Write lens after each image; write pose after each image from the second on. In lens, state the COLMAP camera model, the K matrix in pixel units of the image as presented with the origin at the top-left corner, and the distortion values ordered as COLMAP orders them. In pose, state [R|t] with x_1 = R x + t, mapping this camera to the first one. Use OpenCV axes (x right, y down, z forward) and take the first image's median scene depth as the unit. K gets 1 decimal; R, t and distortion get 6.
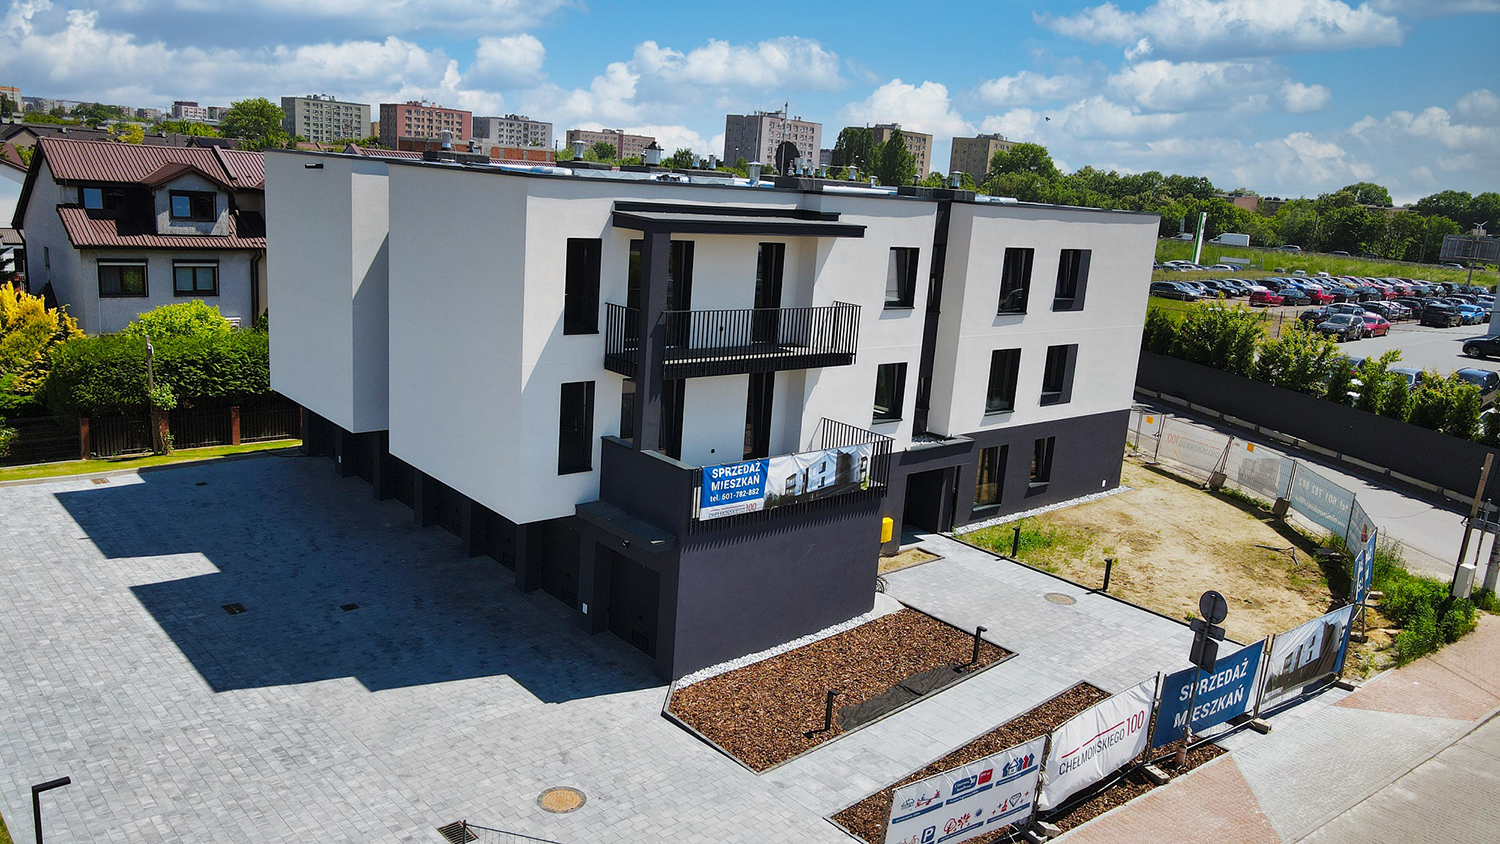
lens RADIAL K [[1109.6, 0, 750.0], [0, 1109.6, 422.0], [0, 0, 1]] dist [0.006820, 0.006564]
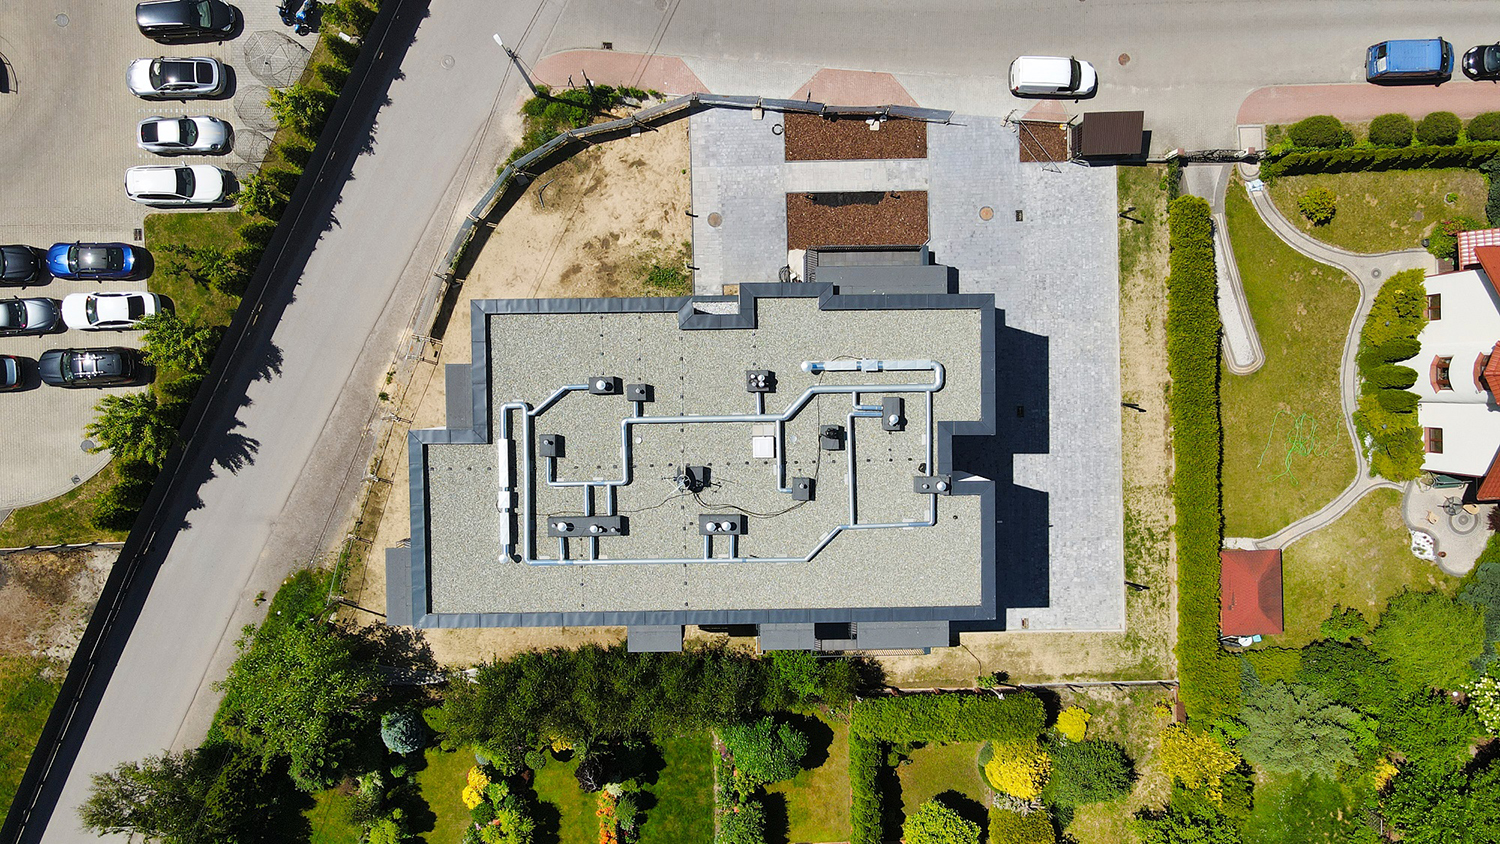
lens RADIAL K [[1109.6, 0, 750.0], [0, 1109.6, 422.0], [0, 0, 1]] dist [0.006820, 0.006564]
pose [[-0.757905, -0.645403, -0.095053, 0.153872], [0.085652, -0.242891, 0.966265, -1.712125], [-0.646718, 0.724195, 0.239368, 0.620641]]
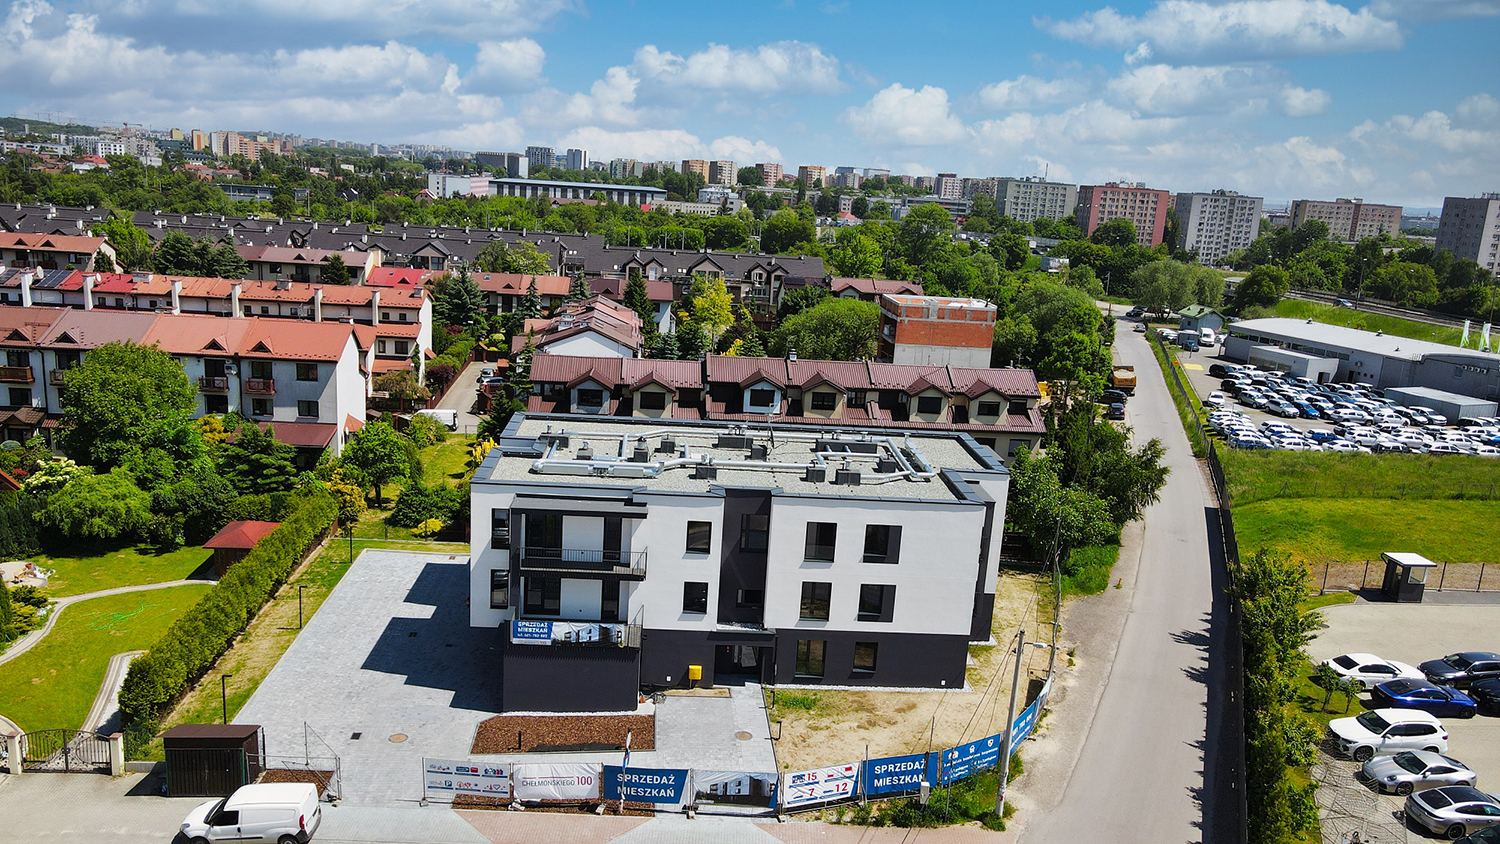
lens RADIAL K [[1109.6, 0, 750.0], [0, 1109.6, 422.0], [0, 0, 1]] dist [0.006820, 0.006564]
pose [[0.794554, 0.114392, -0.596320, 1.084435], [-0.139947, 0.990153, 0.003471, -0.286490], [0.590845, 0.080695, 0.802739, -0.366862]]
